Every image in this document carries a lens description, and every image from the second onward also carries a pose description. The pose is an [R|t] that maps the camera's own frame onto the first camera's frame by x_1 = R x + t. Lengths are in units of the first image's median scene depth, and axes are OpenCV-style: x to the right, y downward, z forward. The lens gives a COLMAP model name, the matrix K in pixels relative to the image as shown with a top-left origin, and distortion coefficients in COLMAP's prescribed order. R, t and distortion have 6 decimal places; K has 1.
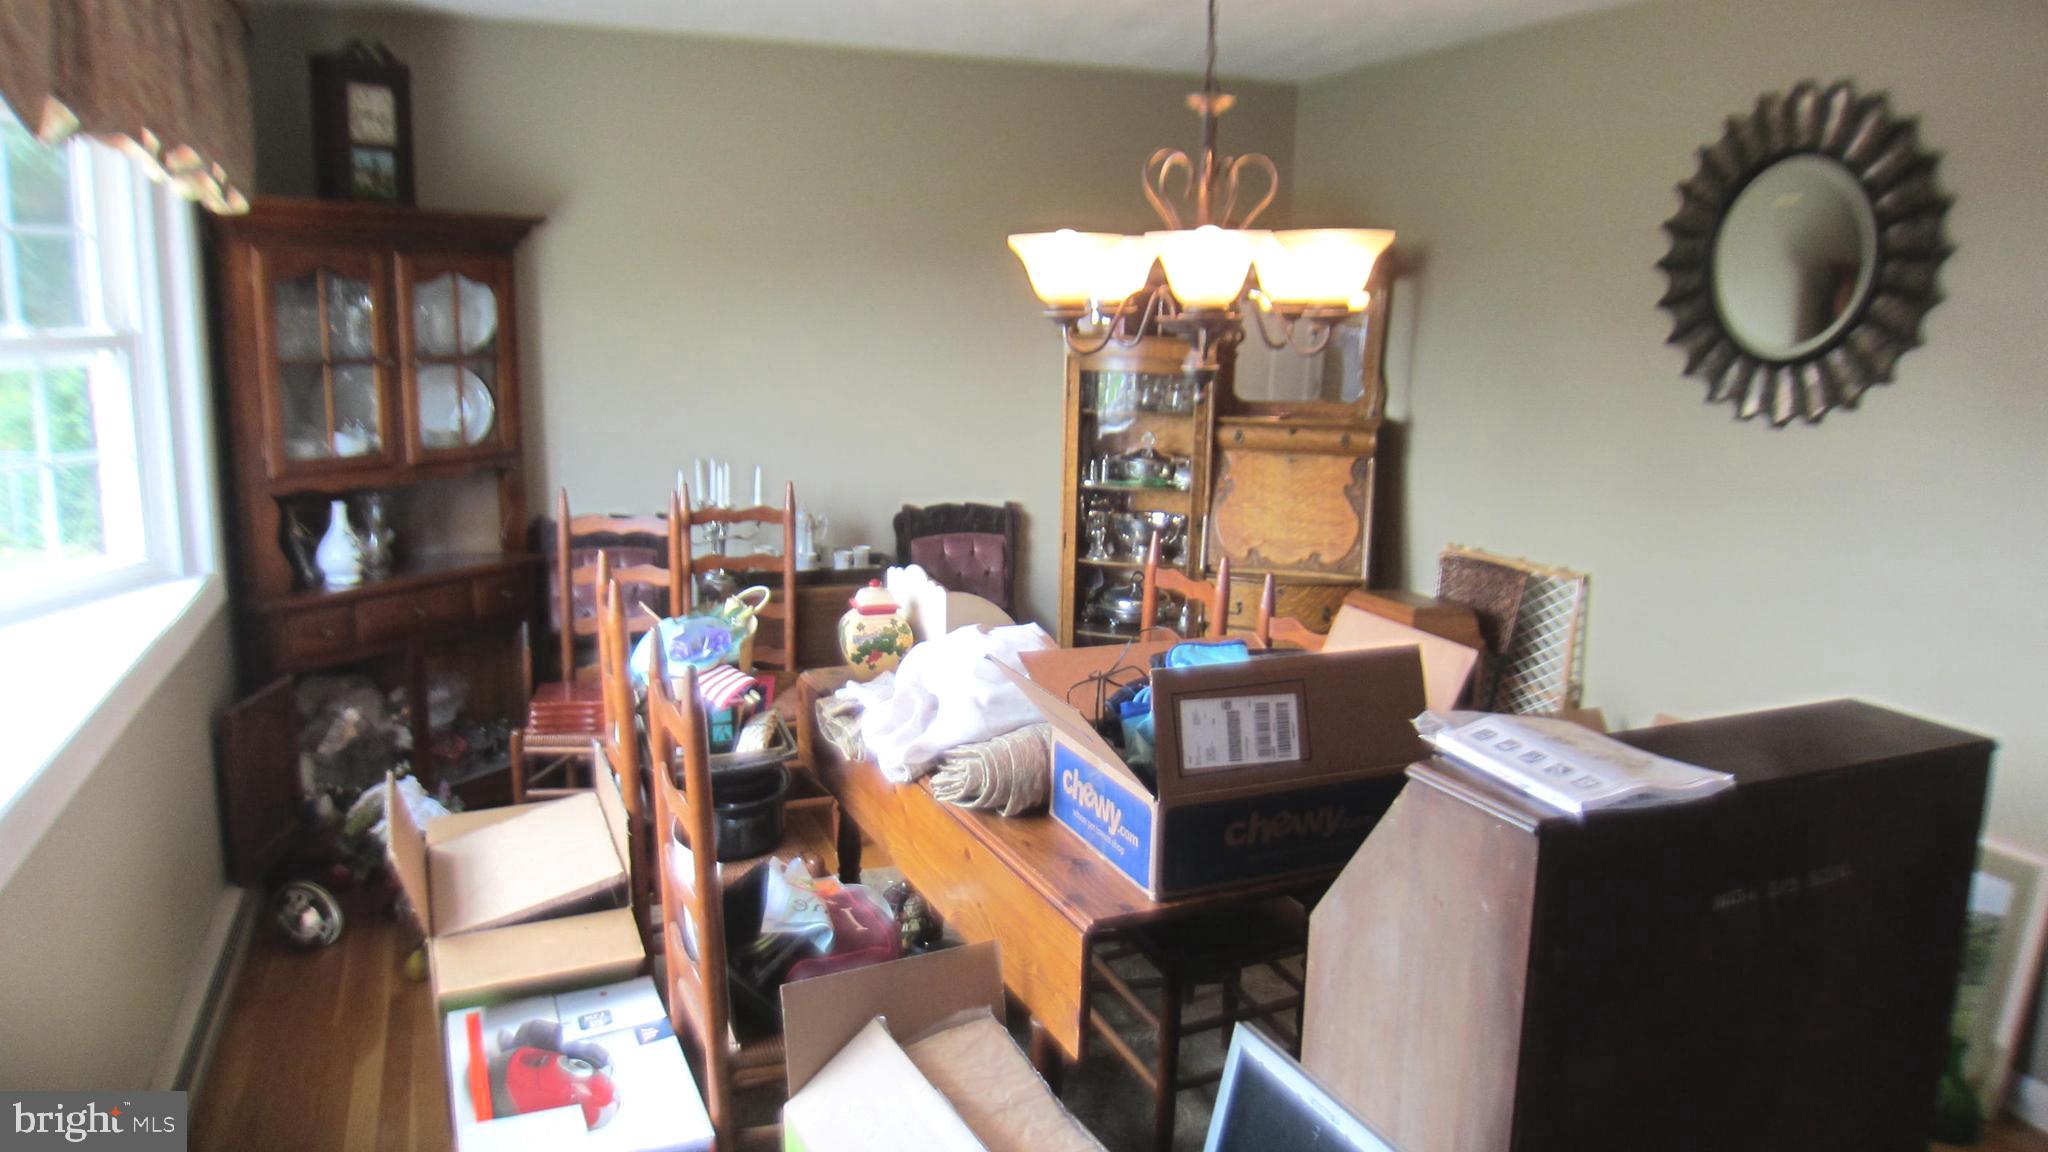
lens RADIAL K [[1423.1, 0, 1024.0], [0, 1423.1, 576.0], [0, 0, 1]] dist [-0.055243, 0.007867]
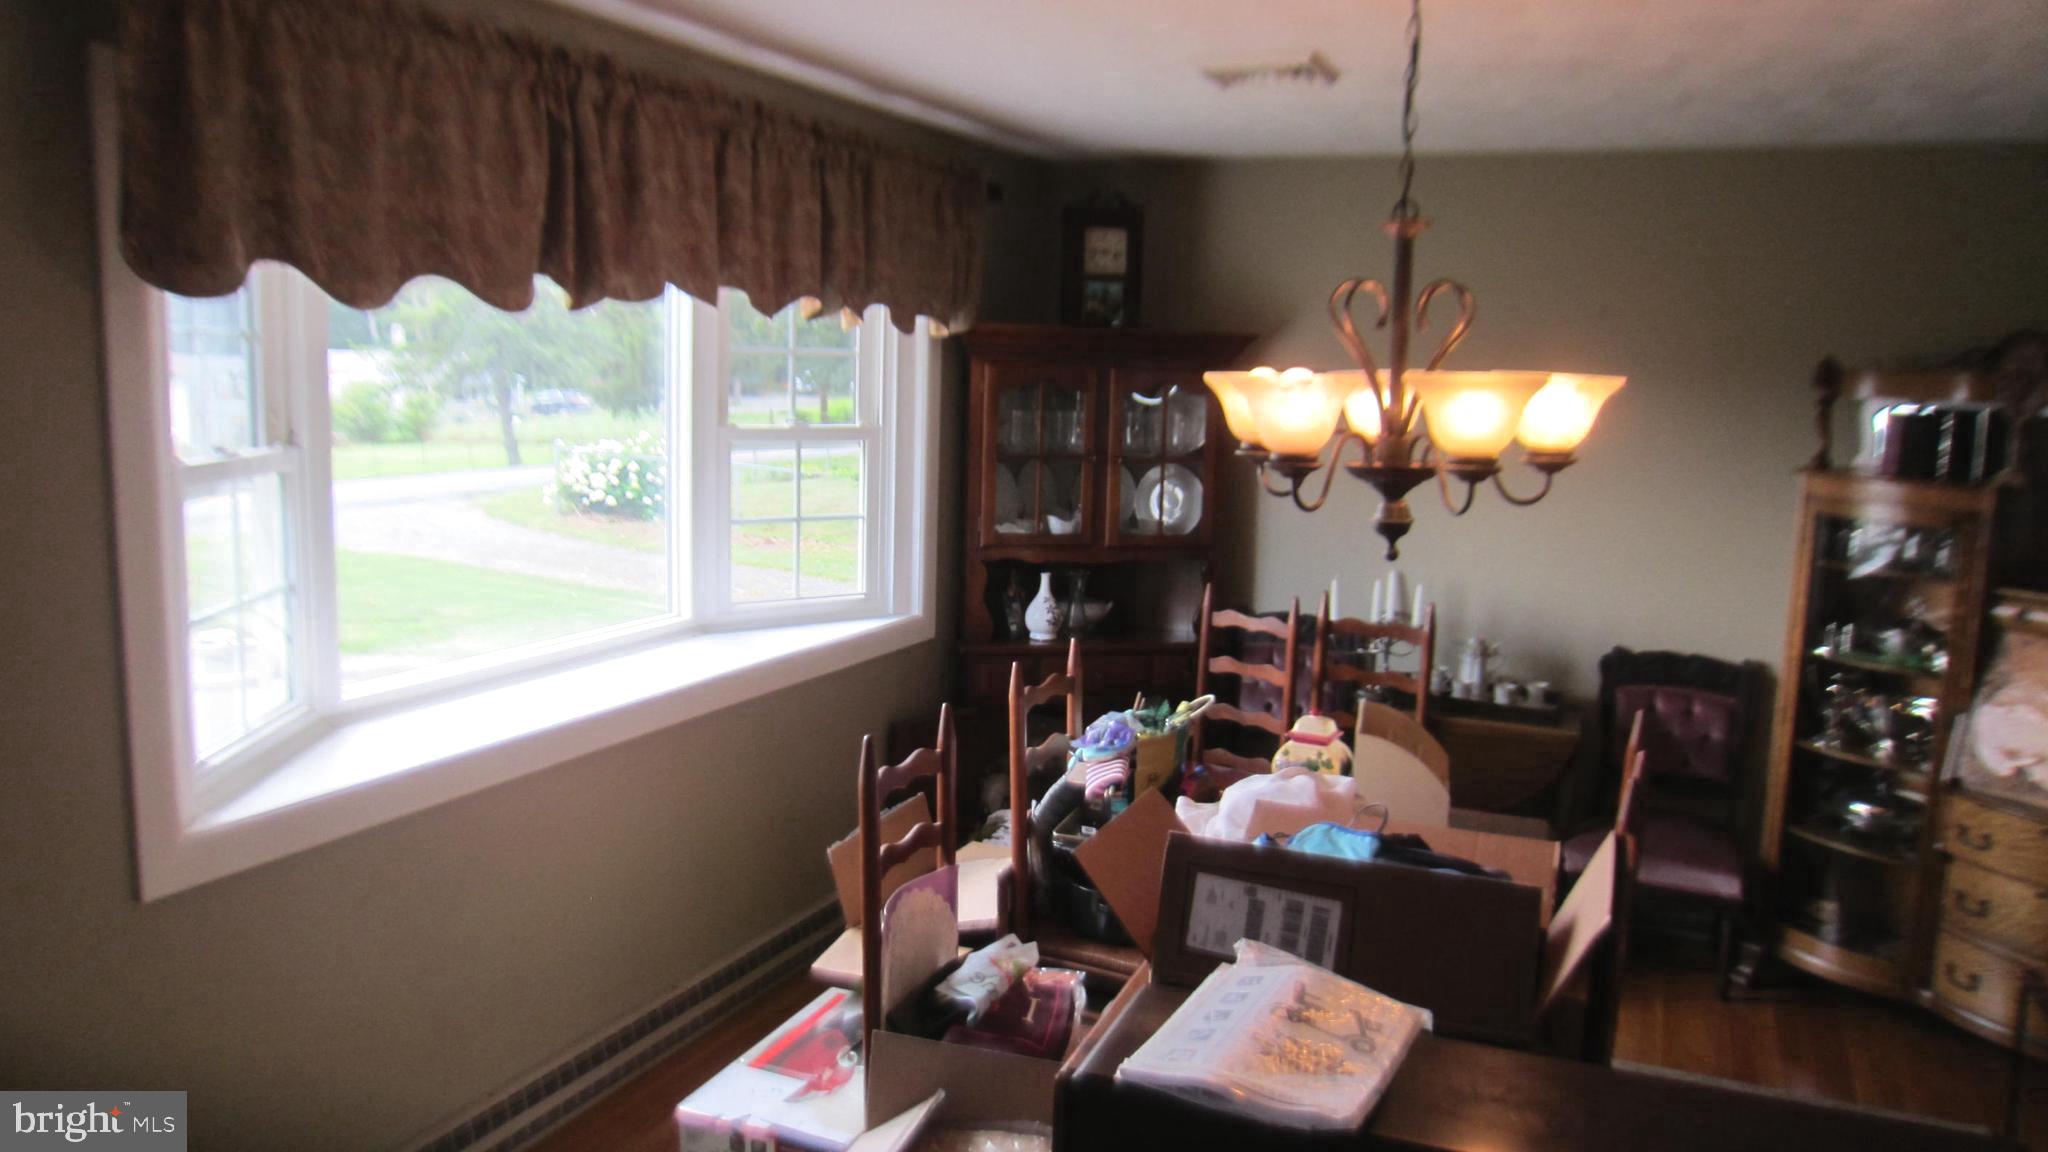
lens RADIAL K [[1423.1, 0, 1024.0], [0, 1423.1, 576.0], [0, 0, 1]] dist [-0.055243, 0.007867]
pose [[0.694187, 0.106417, -0.711885, 0.351139], [-0.151919, 0.988393, -0.000391, -0.044826], [0.703581, 0.108420, 0.702296, 0.131684]]
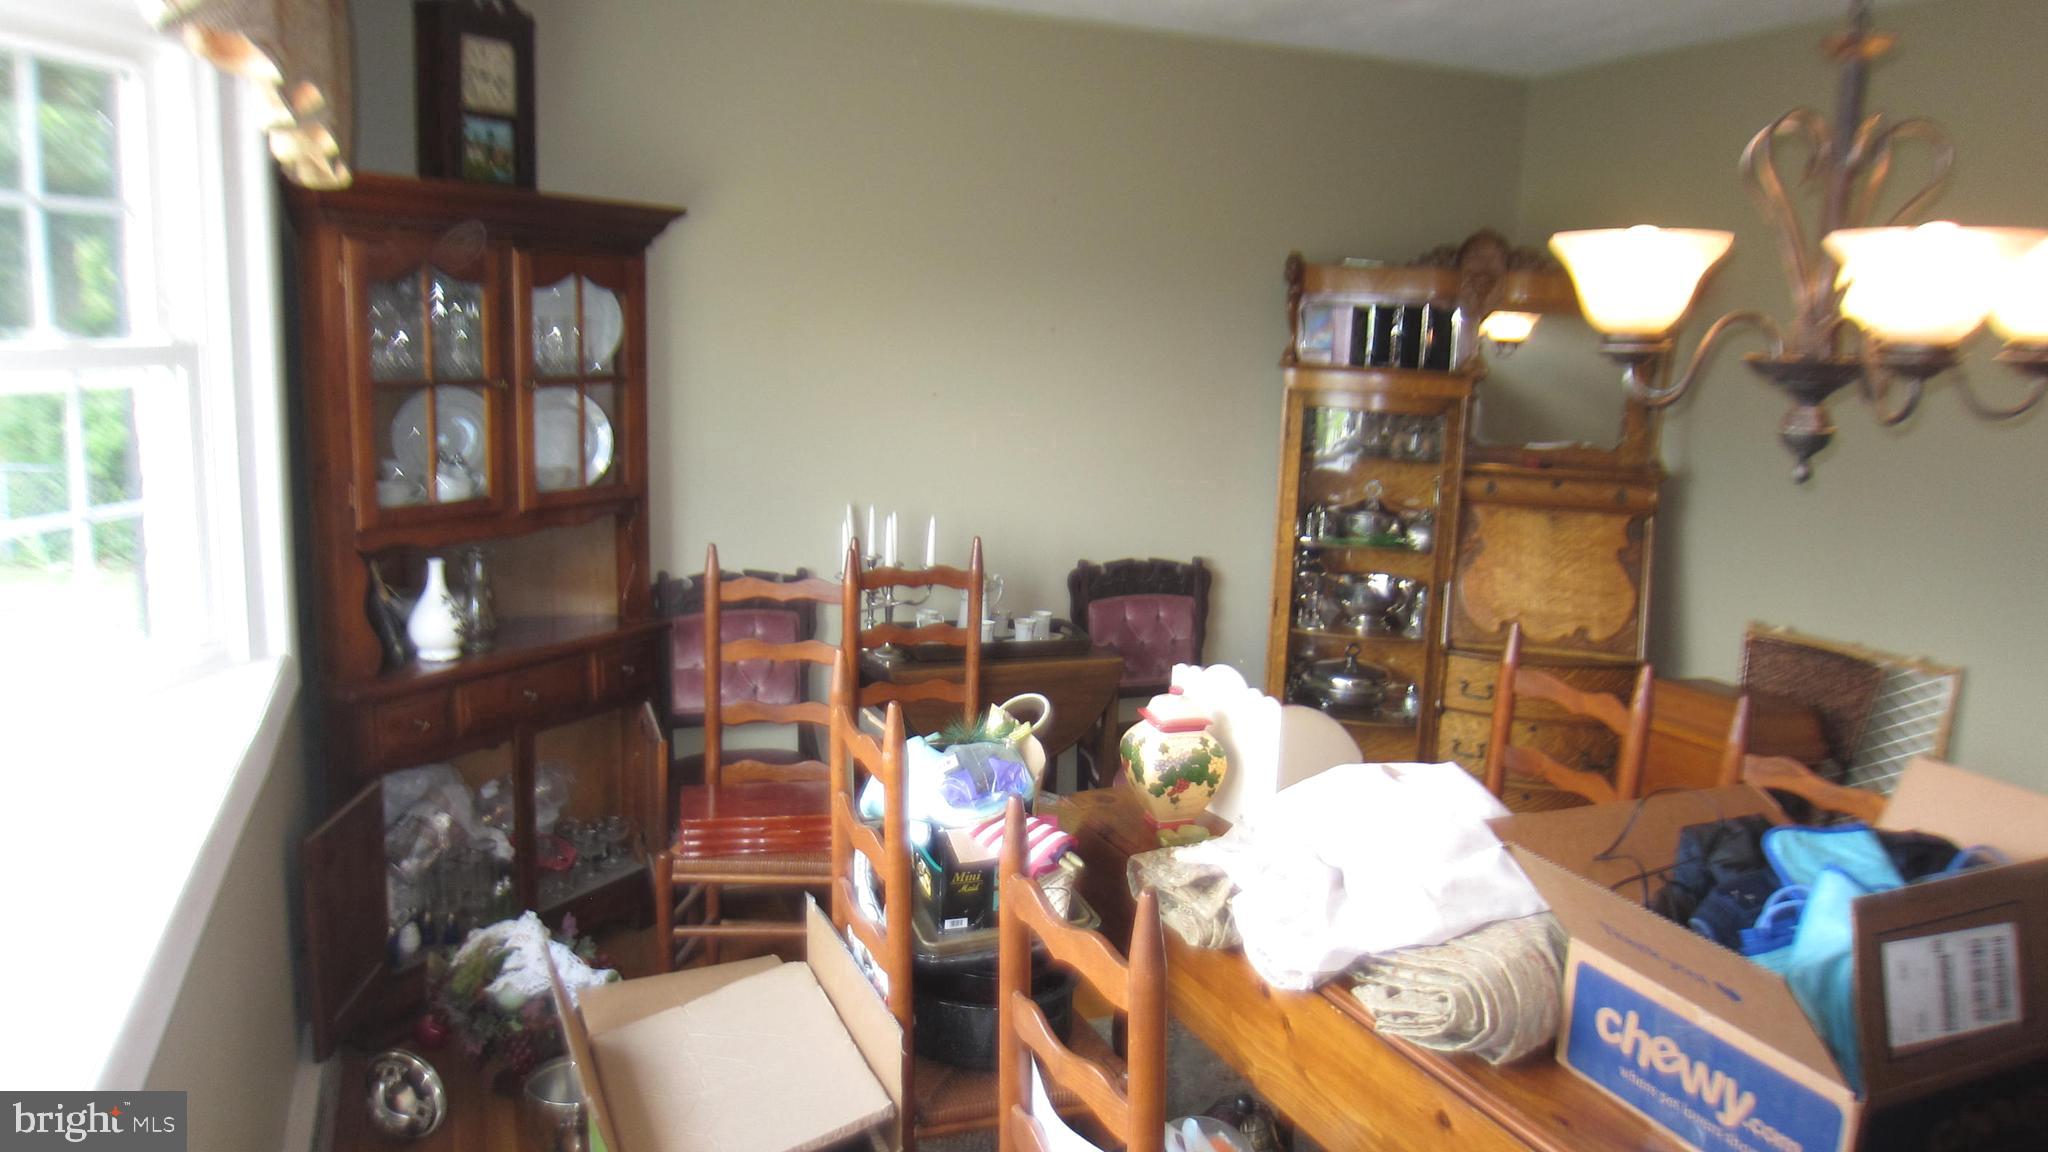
lens RADIAL K [[1423.1, 0, 1024.0], [0, 1423.1, 576.0], [0, 0, 1]] dist [-0.055243, 0.007867]
pose [[0.999806, 0.015313, 0.012376, -0.157581], [-0.015151, 0.999800, -0.013079, -0.035947], [-0.012574, 0.012889, 0.999838, 0.188097]]
